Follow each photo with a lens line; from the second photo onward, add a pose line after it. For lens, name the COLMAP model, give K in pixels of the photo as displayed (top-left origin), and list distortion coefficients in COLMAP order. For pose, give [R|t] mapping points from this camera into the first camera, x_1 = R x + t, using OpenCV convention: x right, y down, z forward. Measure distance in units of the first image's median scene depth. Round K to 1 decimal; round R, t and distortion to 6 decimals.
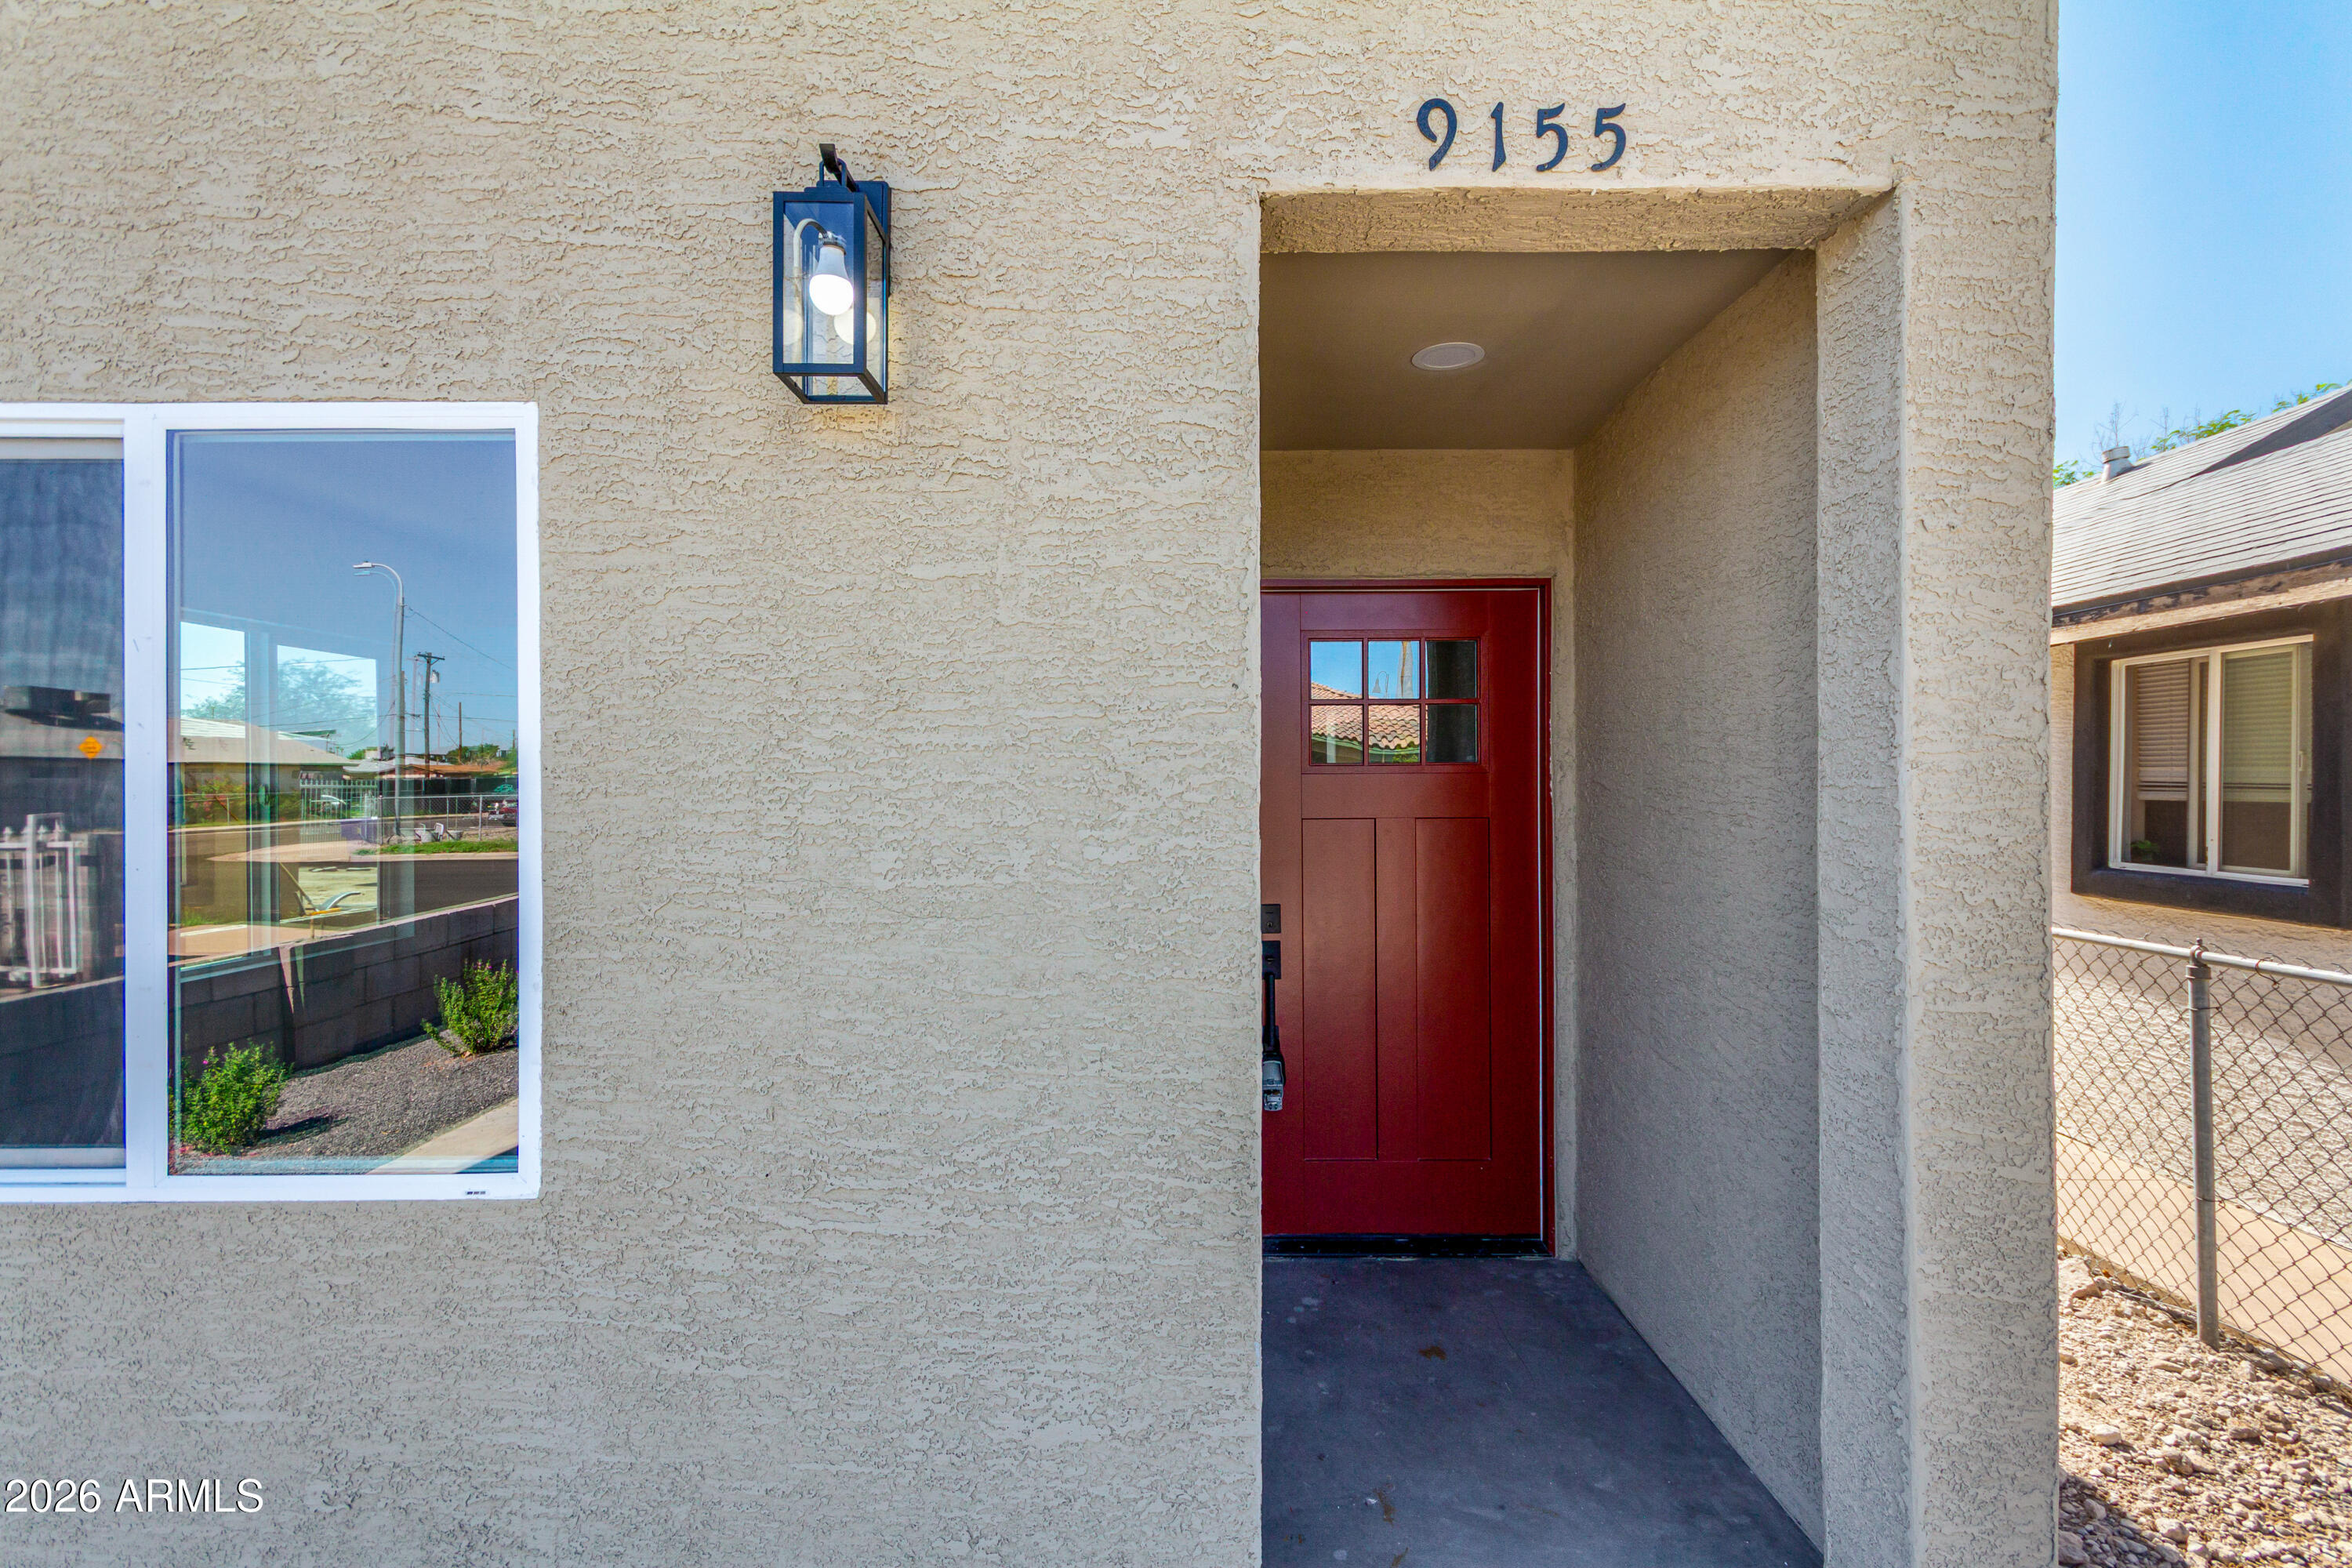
lens RADIAL K [[1114.9, 0, 1178.9], [0, 1114.9, 809.0], [0, 0, 1]] dist [0.001116, 0.002344]
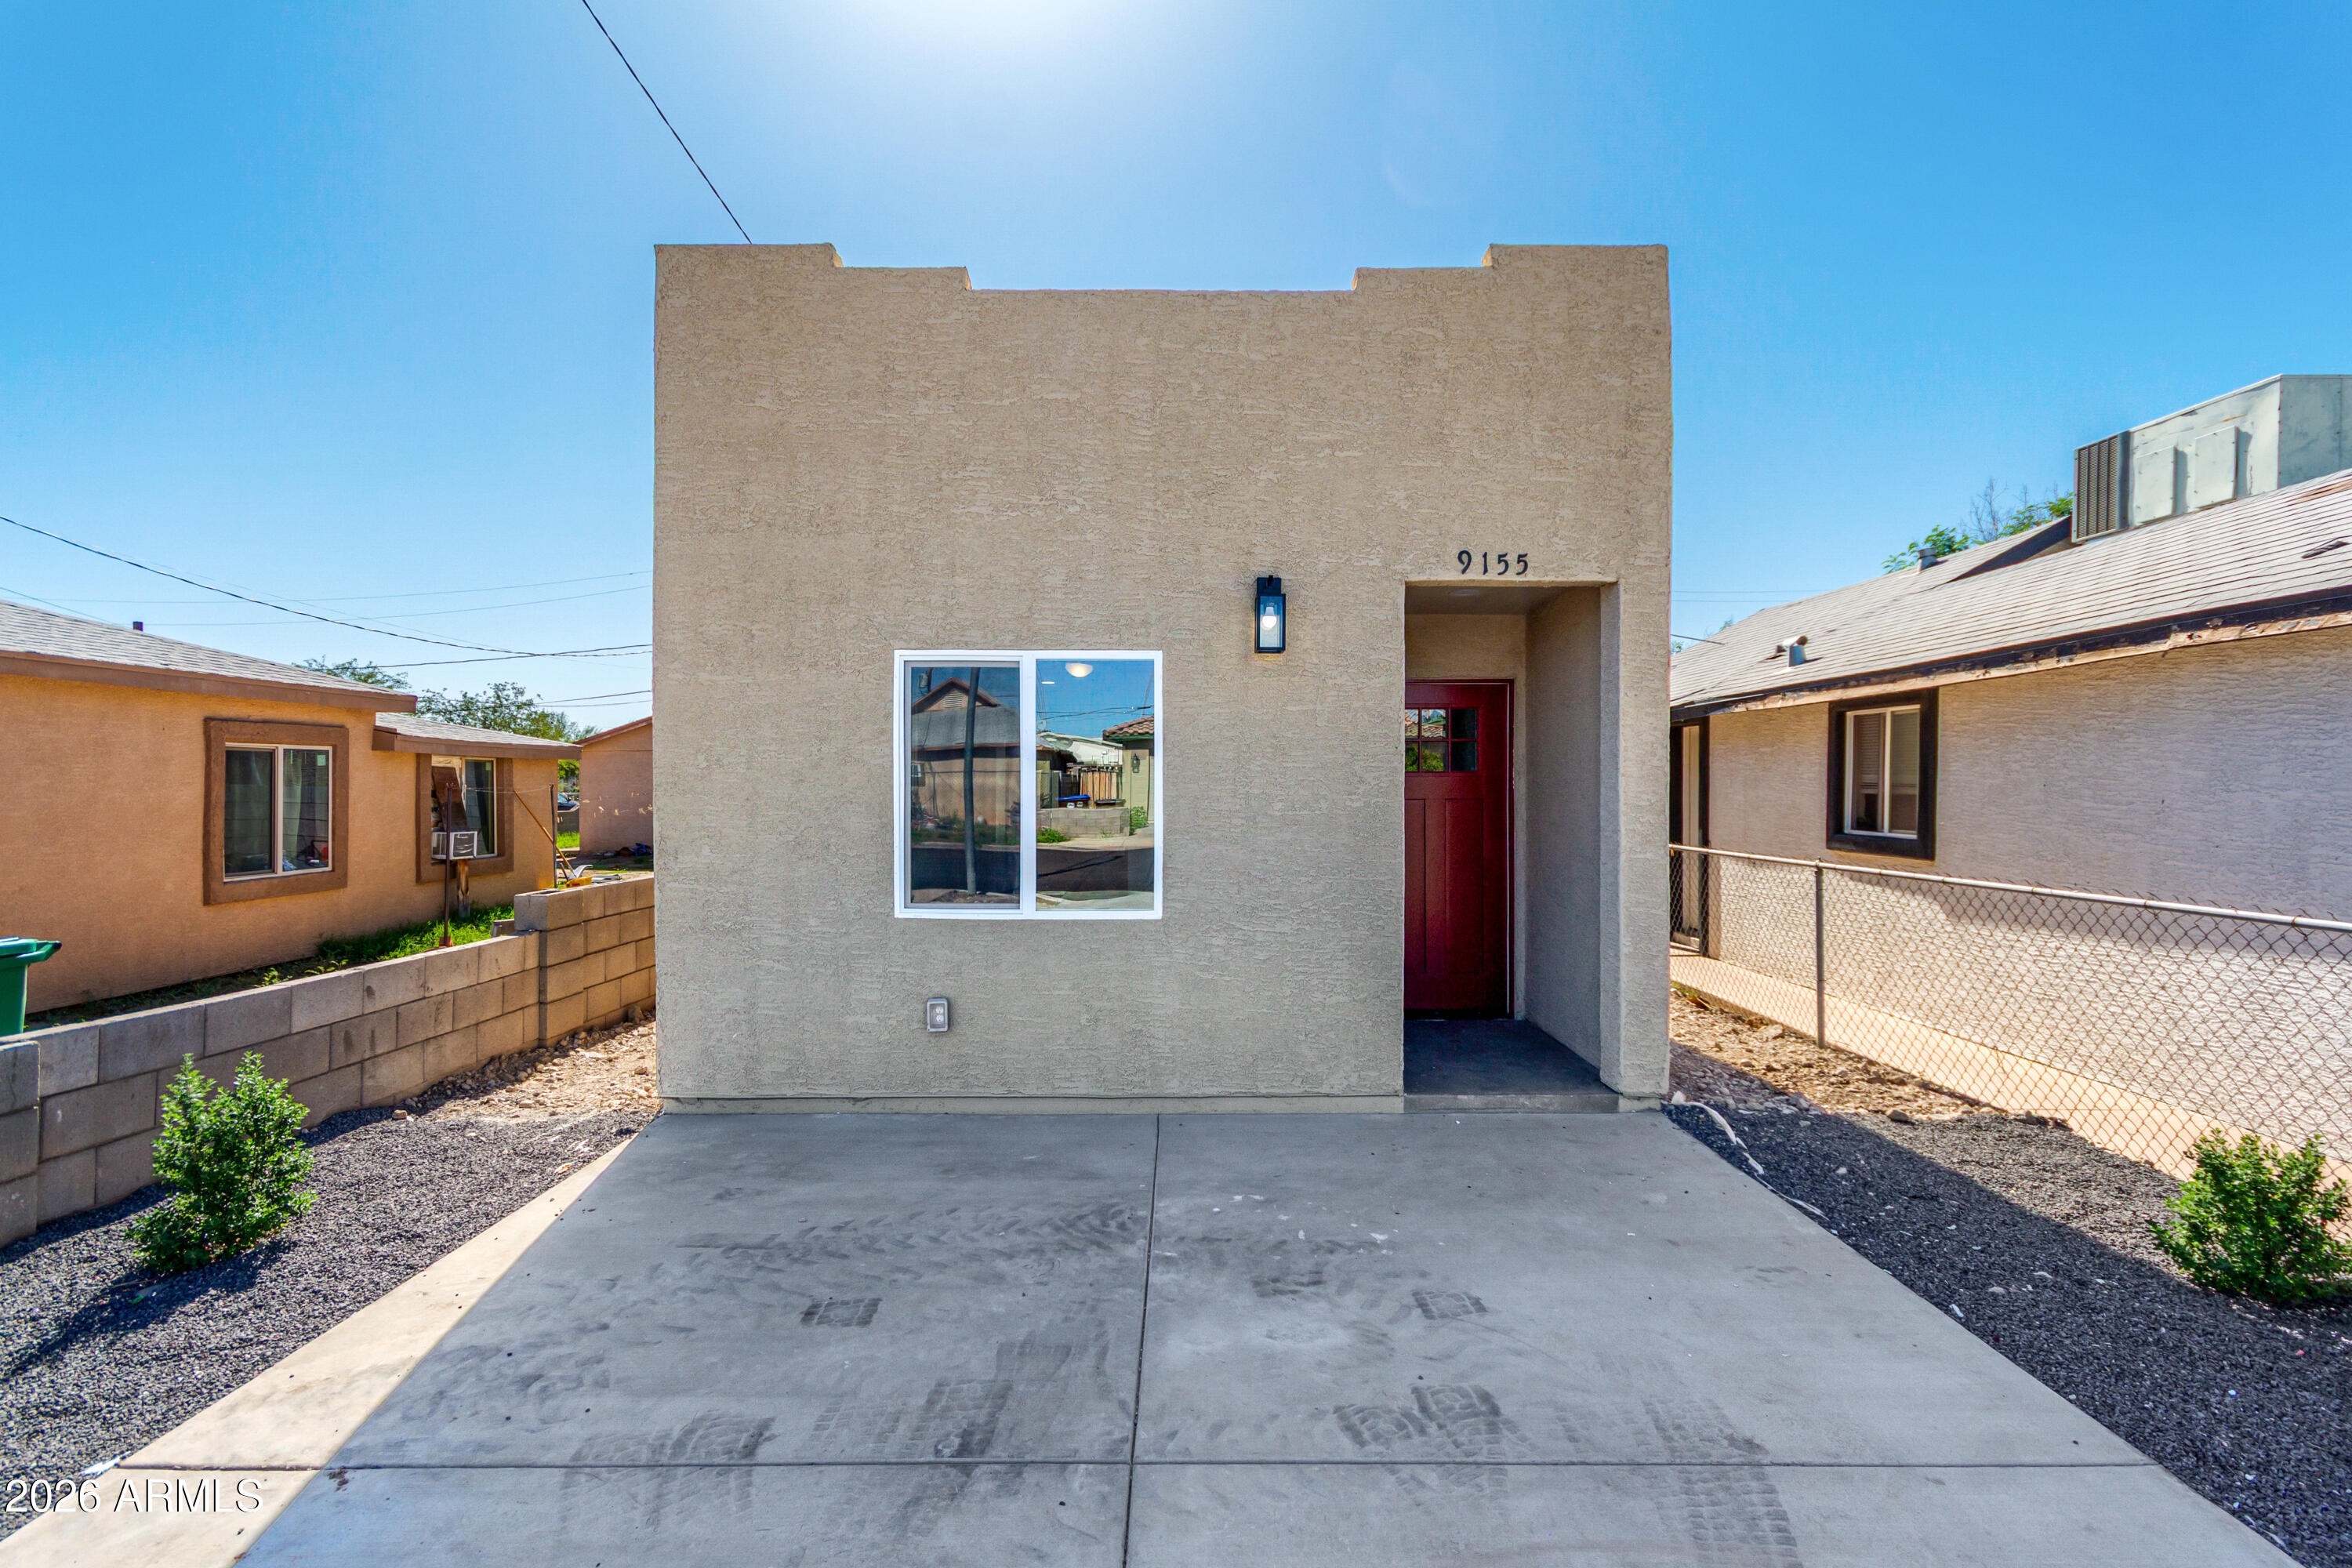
lens RADIAL K [[1114.9, 0, 1178.9], [0, 1114.9, 809.0], [0, 0, 1]] dist [0.001116, 0.002344]
pose [[0.999978, 0.004554, 0.004754, -0.539060], [-0.004555, 0.999990, 0.000149, 0.055691], [-0.004753, -0.000171, 0.999989, -1.958607]]
